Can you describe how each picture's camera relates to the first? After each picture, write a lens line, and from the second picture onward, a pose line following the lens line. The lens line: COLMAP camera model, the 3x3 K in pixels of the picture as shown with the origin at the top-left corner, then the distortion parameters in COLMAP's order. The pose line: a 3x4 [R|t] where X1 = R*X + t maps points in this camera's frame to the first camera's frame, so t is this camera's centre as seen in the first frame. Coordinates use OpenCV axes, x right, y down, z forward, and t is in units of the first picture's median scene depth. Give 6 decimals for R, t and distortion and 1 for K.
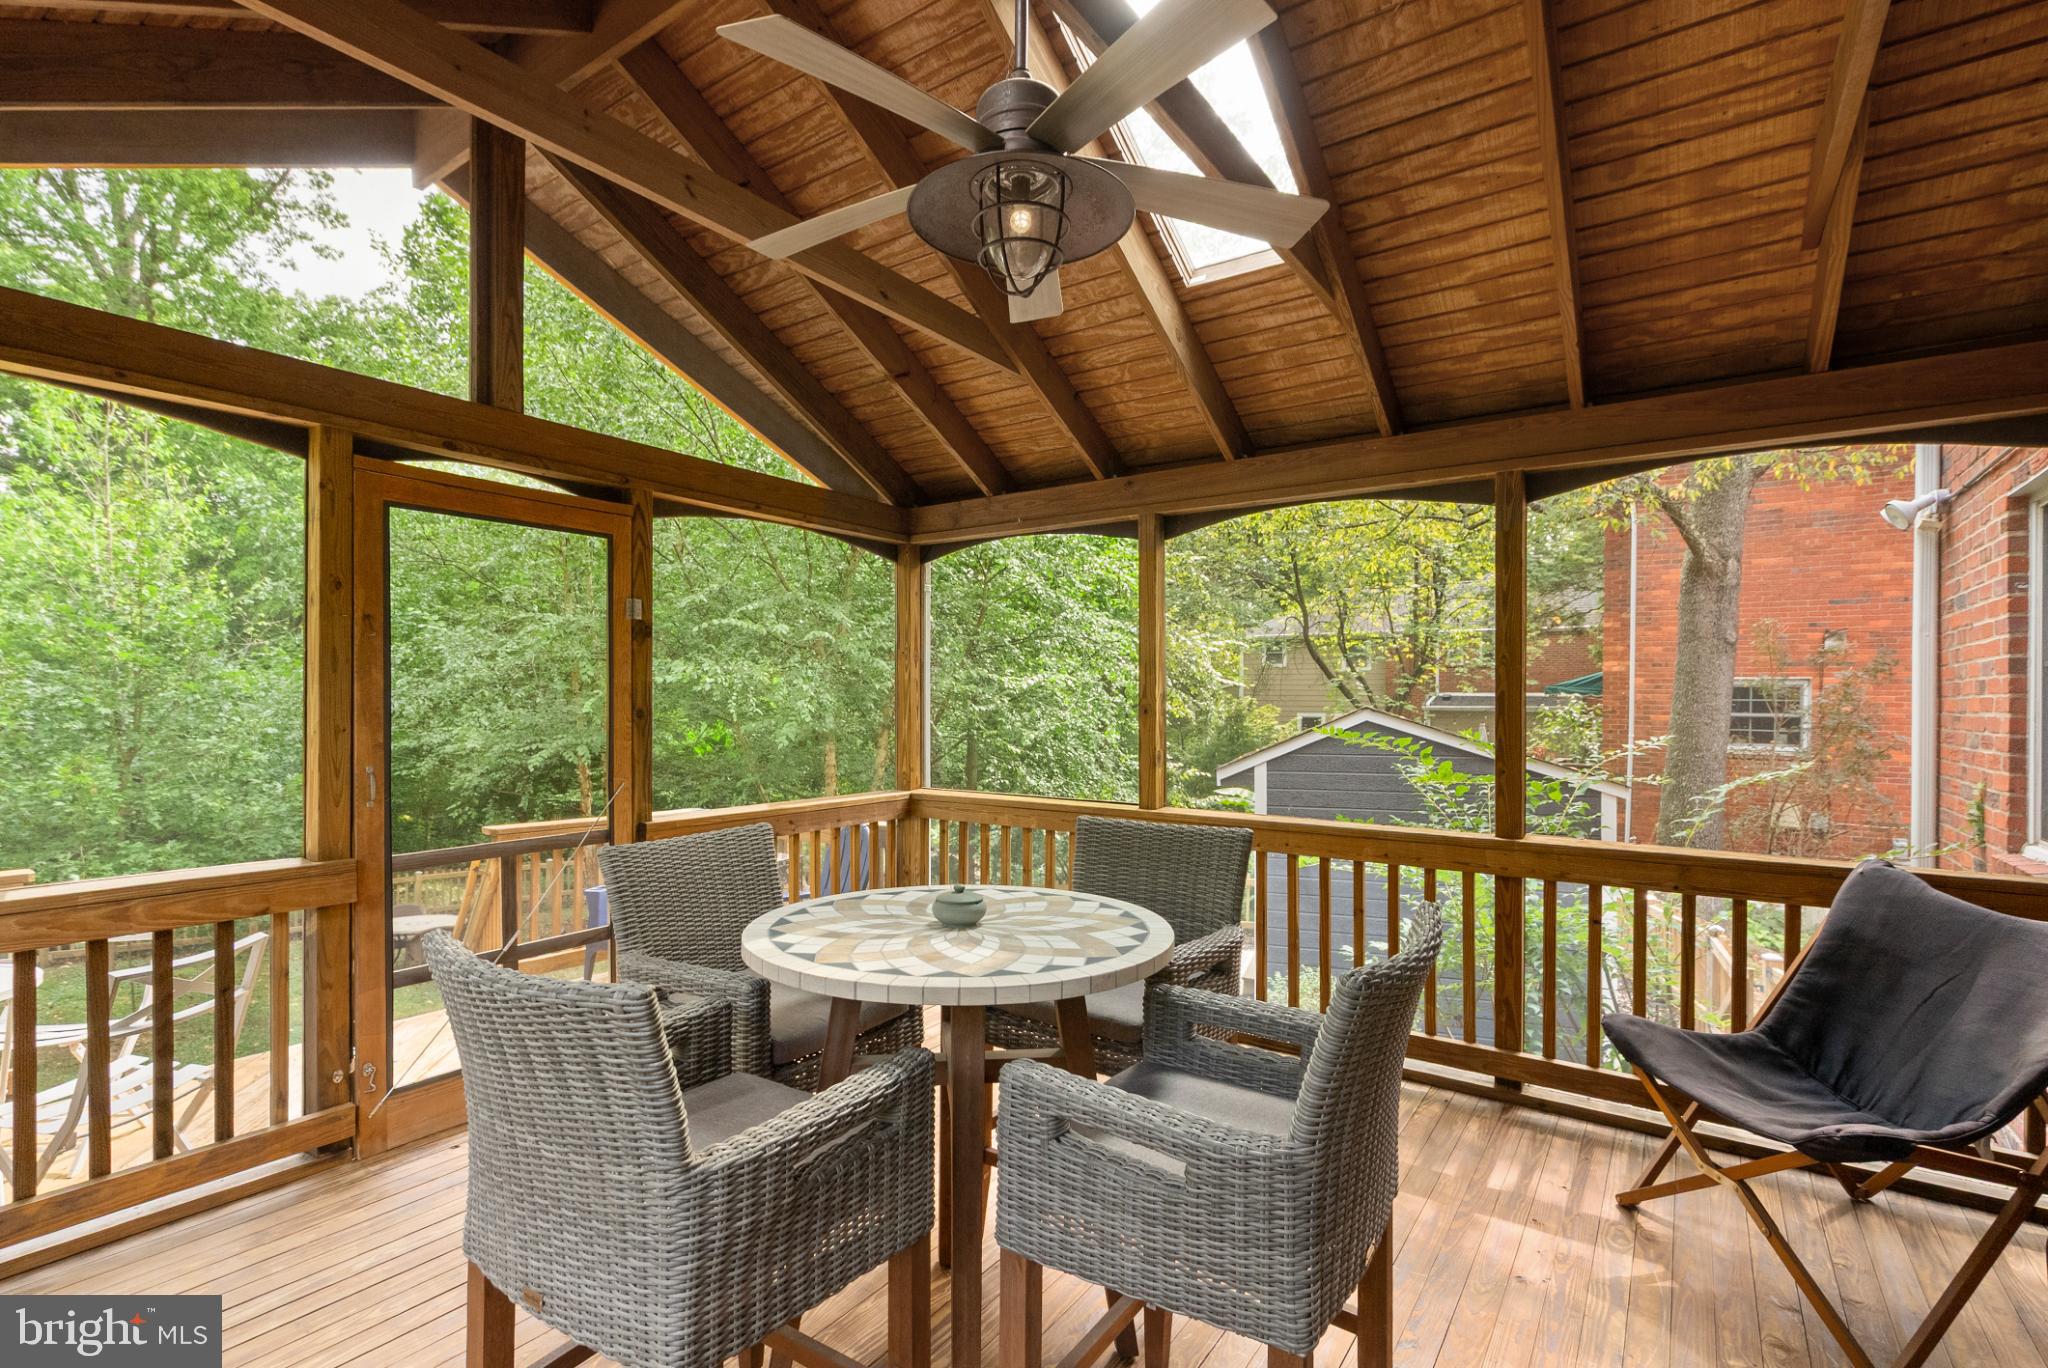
lens RADIAL K [[952.6, 0, 1021.1], [0, 952.6, 703.6], [0, 0, 1]] dist [-0.003353, -0.000179]
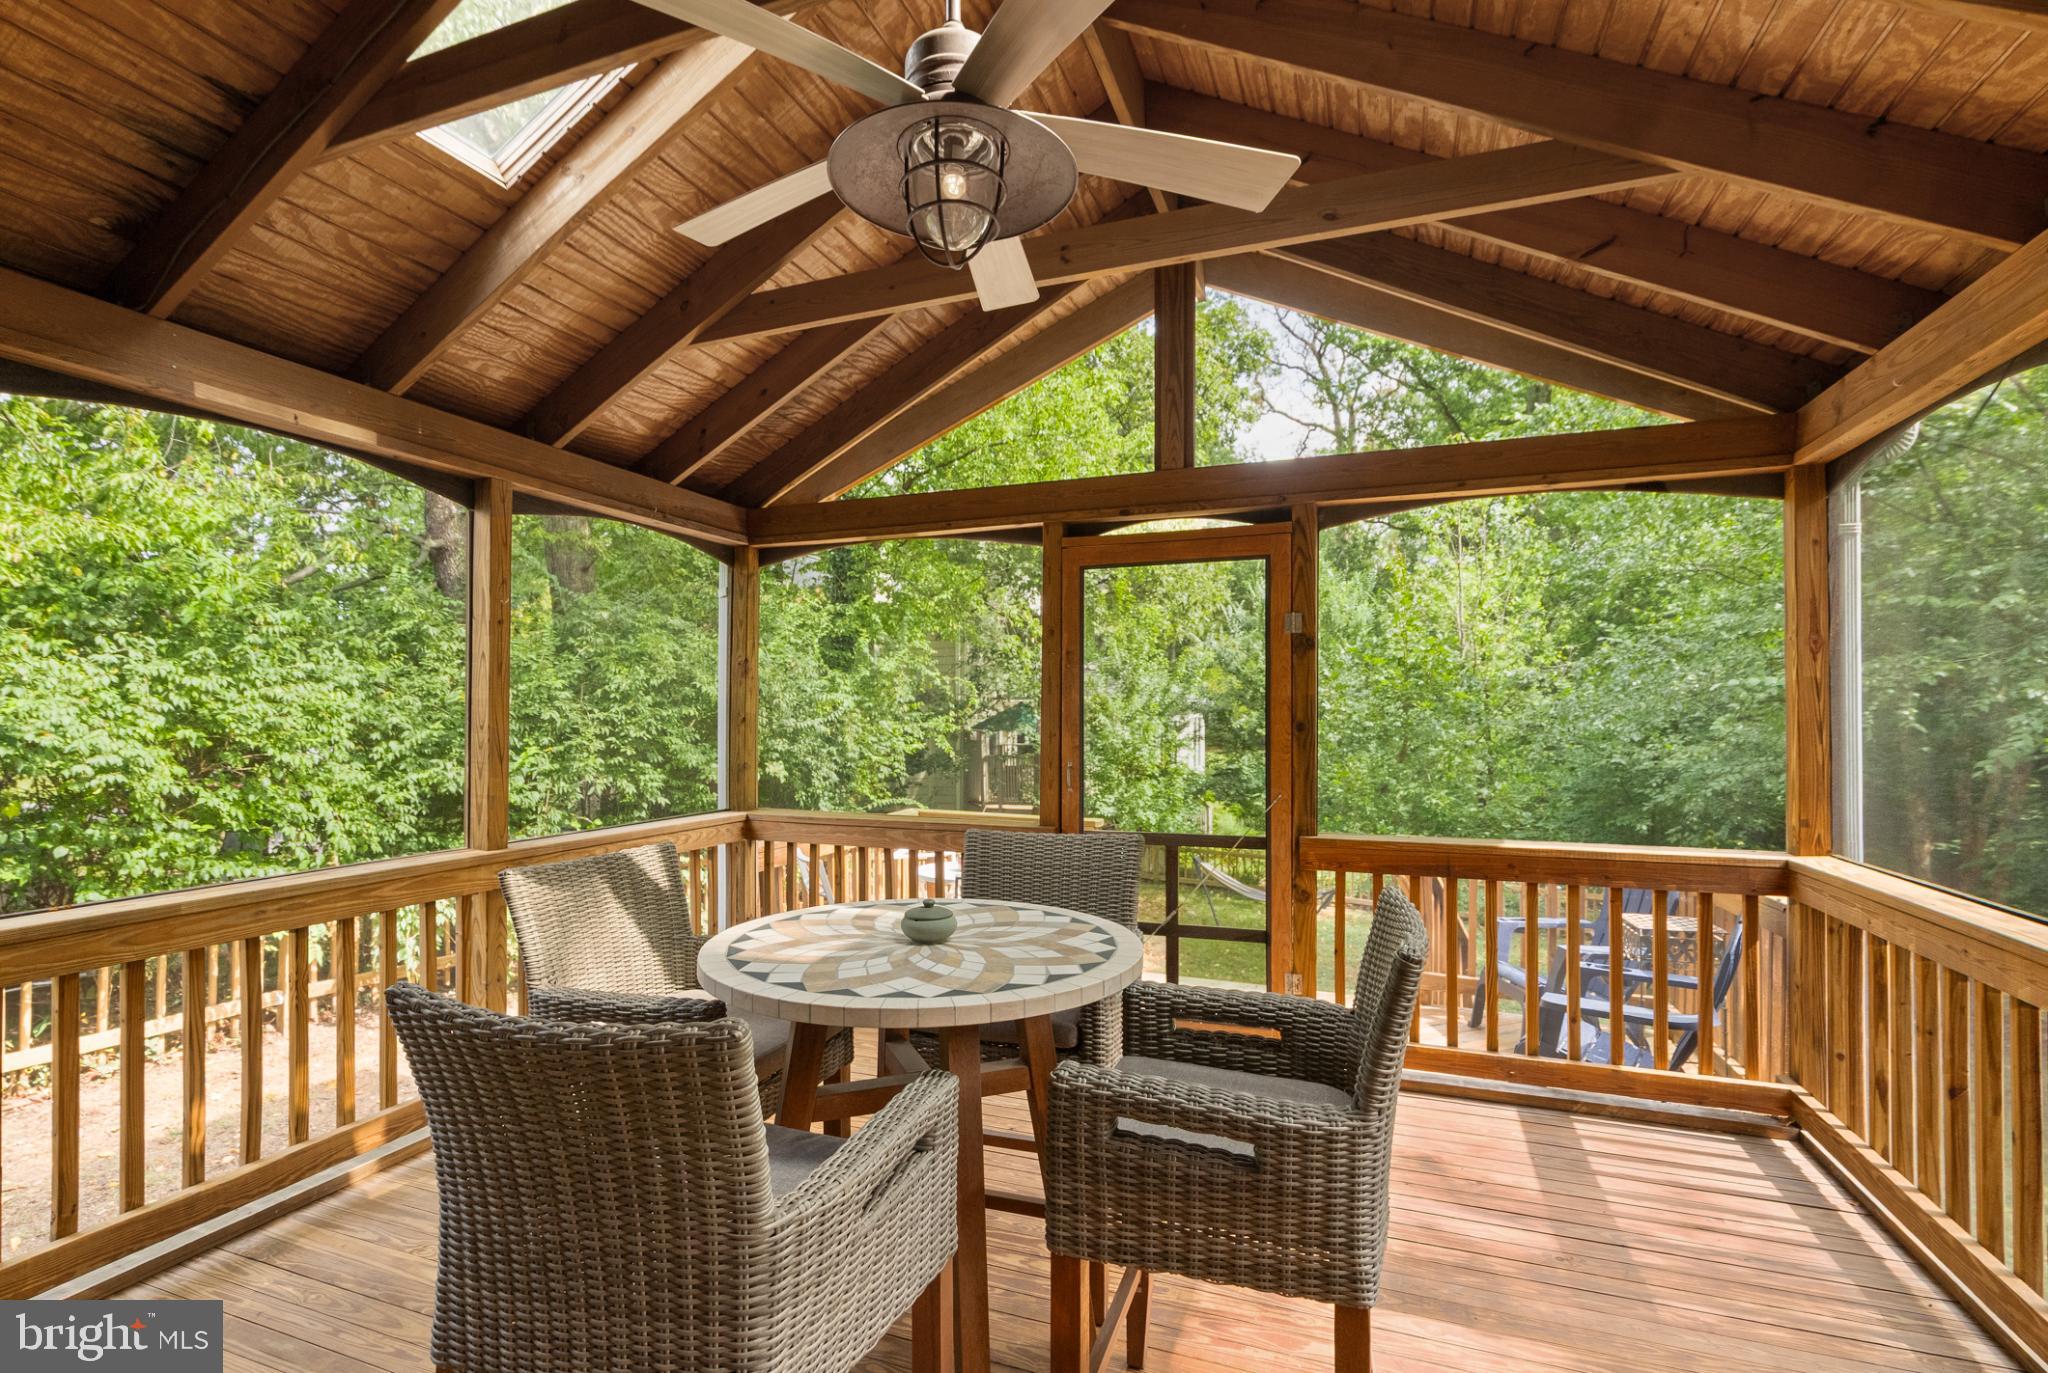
lens RADIAL K [[936.0, 0, 1020.4], [0, 936.0, 712.1], [0, 0, 1]] dist [0.002286, 0.000336]
pose [[0.255047, -0.003838, -0.966921, 0.524811], [-0.003169, 0.999983, -0.004806, 0.001698], [0.966924, 0.004290, 0.255030, 0.500237]]
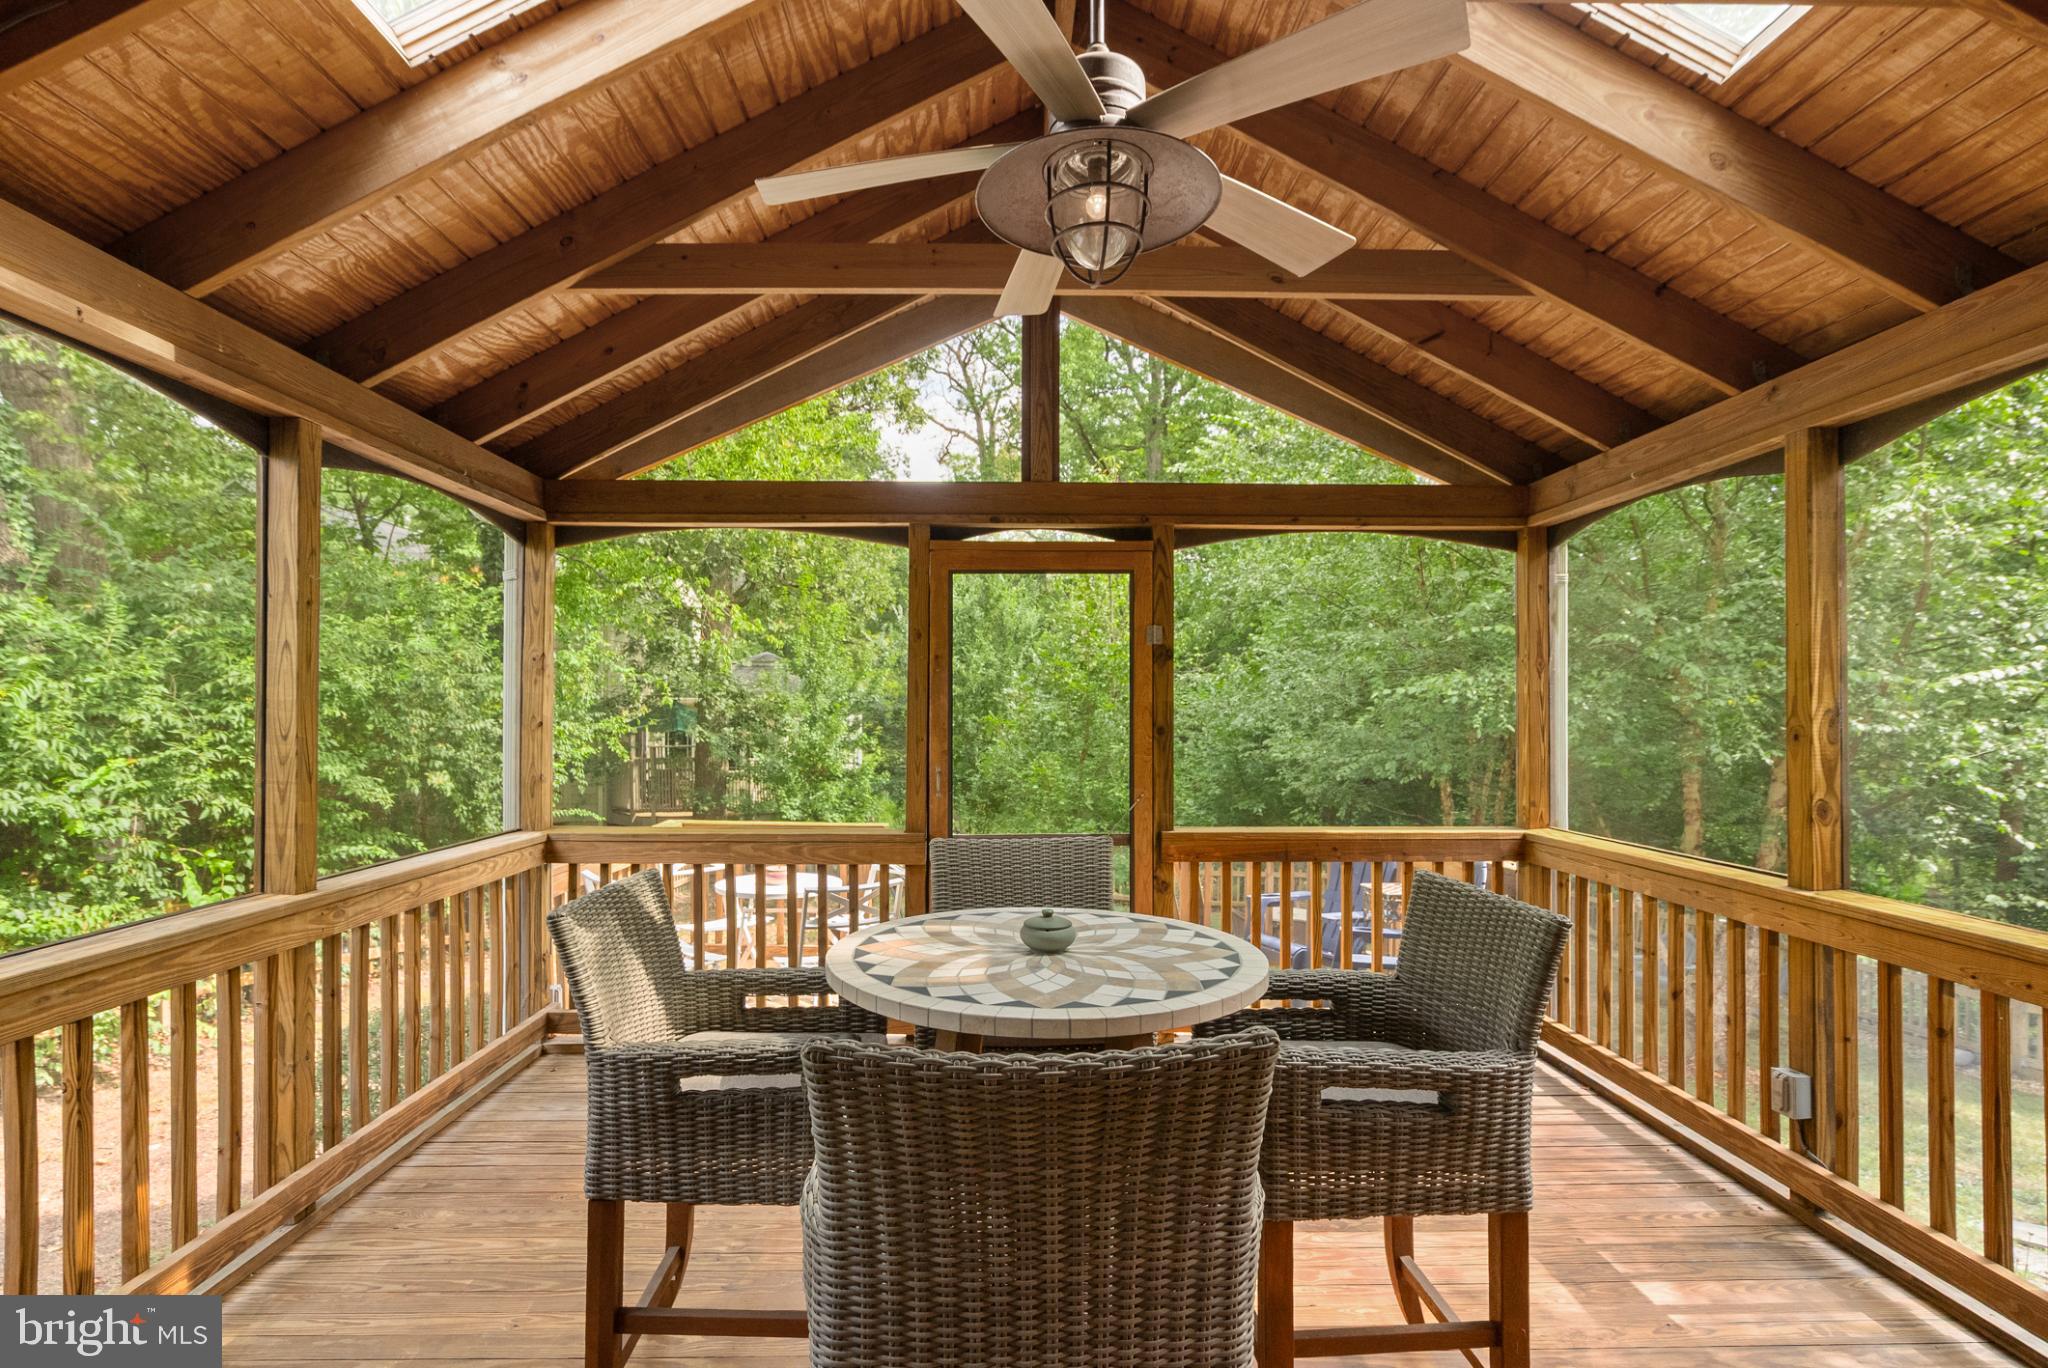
lens RADIAL K [[956.2, 0, 1015.3], [0, 956.2, 717.7], [0, 0, 1]] dist [0.001432, 0.001088]
pose [[0.595471, 0.003431, -0.803369, 0.417607], [-0.003914, 0.999991, 0.001370, -0.004813], [0.803367, 0.002329, 0.595480, 0.229080]]
